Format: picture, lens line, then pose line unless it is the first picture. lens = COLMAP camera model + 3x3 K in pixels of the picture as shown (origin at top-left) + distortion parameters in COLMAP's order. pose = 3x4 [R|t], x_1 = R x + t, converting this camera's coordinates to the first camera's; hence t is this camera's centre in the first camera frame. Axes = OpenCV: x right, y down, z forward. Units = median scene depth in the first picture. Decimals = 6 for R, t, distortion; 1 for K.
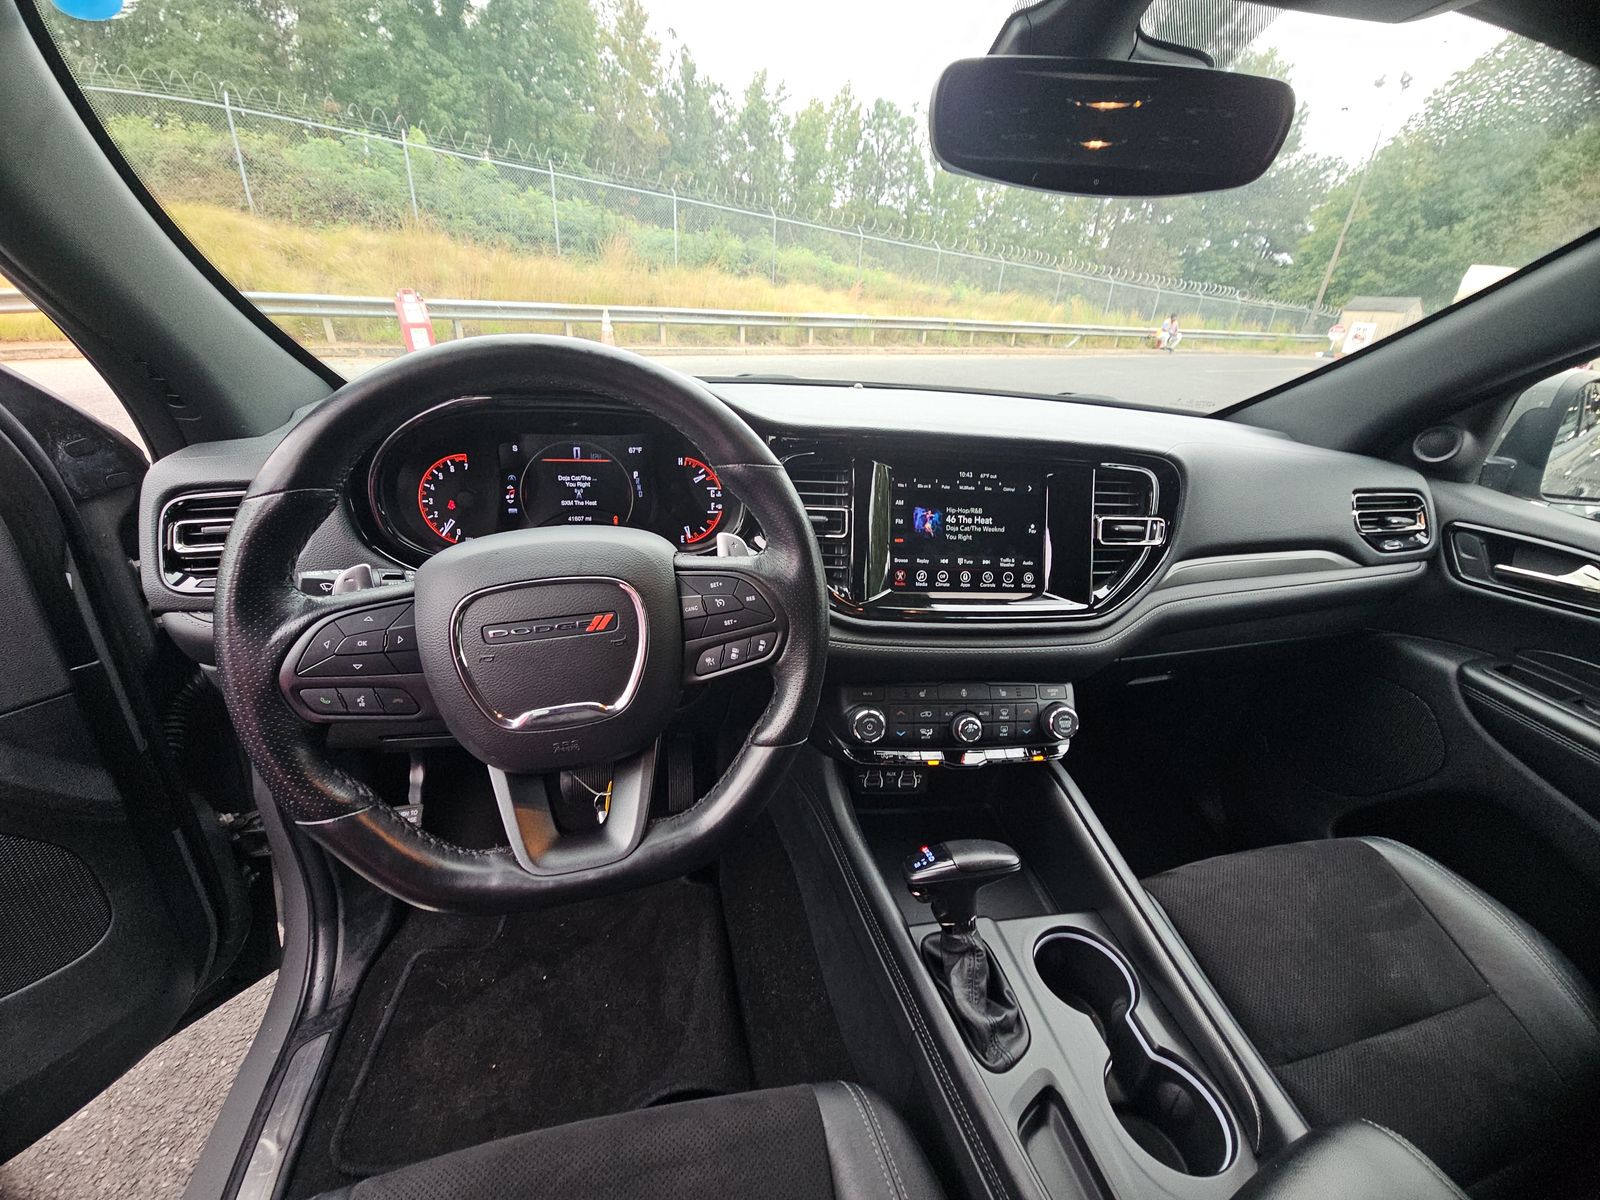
lens RADIAL K [[641.6, 0, 800.0], [0, 641.6, 600.0], [0, 0, 1]] dist [0.007736, -0.008239]
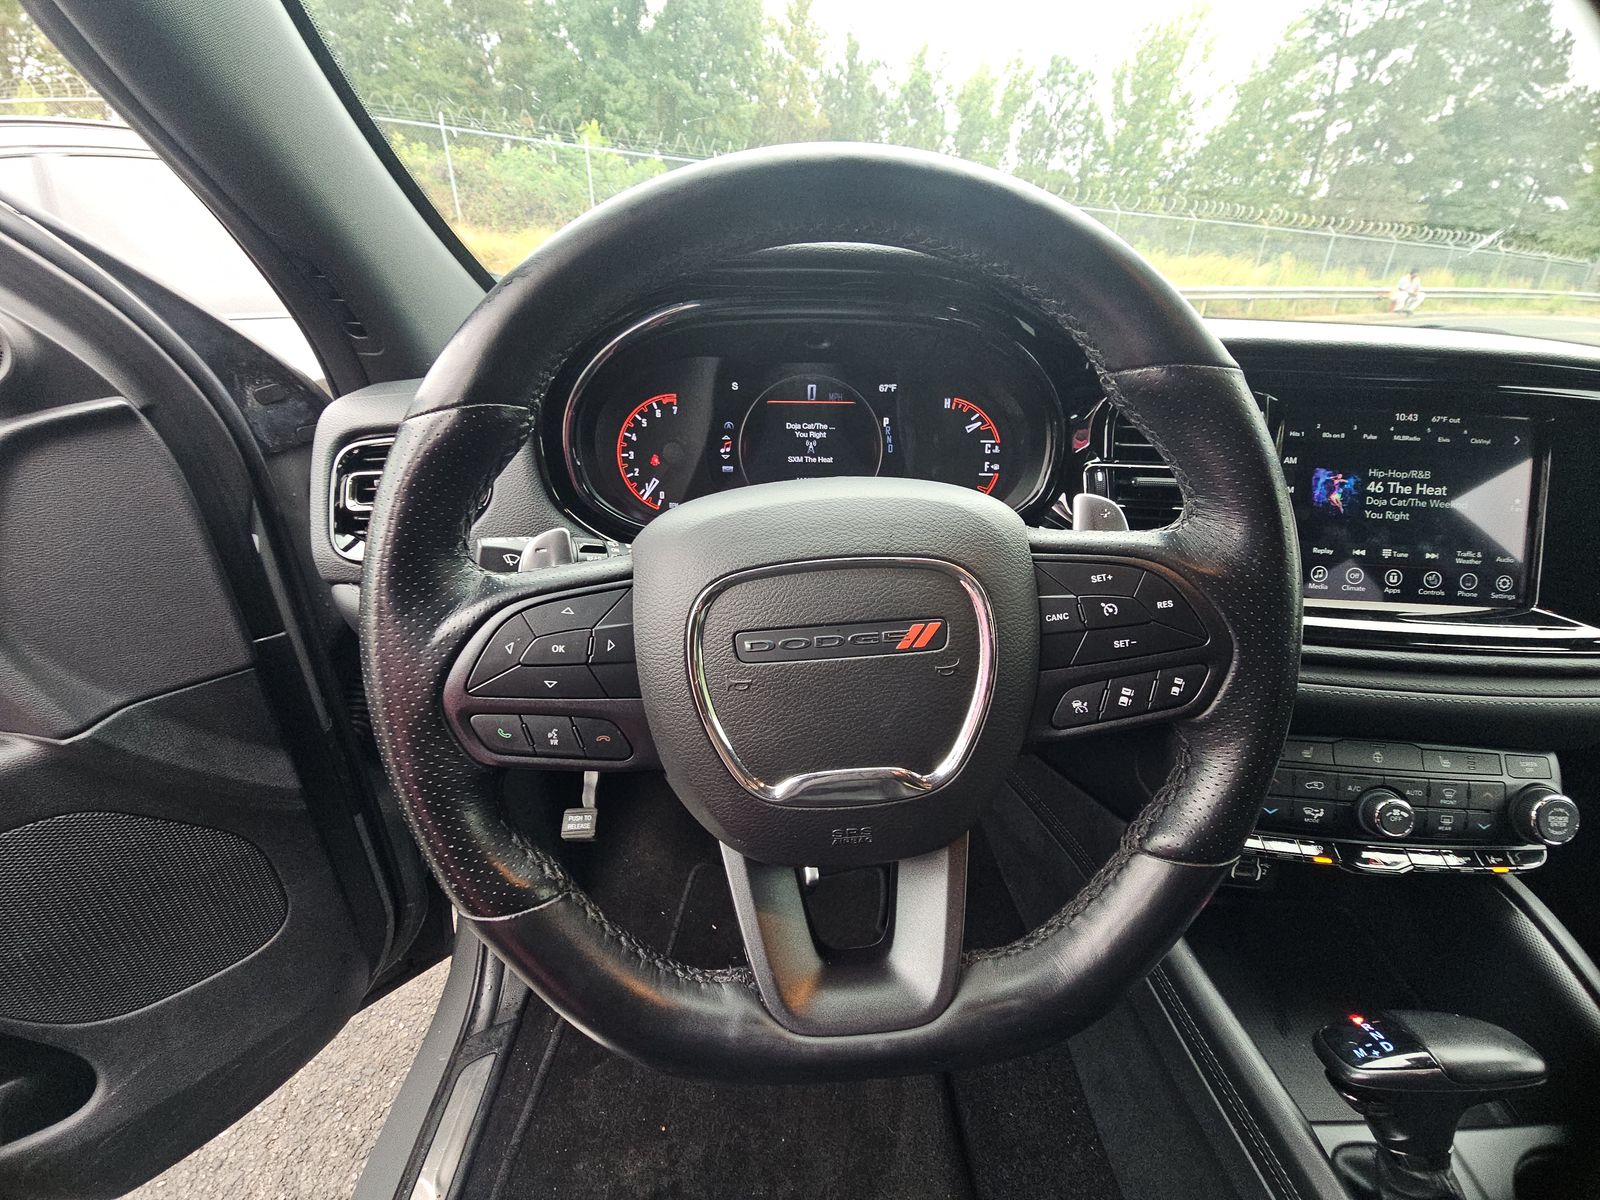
lens RADIAL K [[652.2, 0, 804.2], [0, 652.2, 596.2], [0, 0, 1]] dist [0.000320, -0.004702]
pose [[0.977545, 0.045510, -0.205753, -0.195113], [-0.042779, 0.998928, 0.017706, -0.004573], [0.206338, -0.008506, 0.978444, 0.260873]]
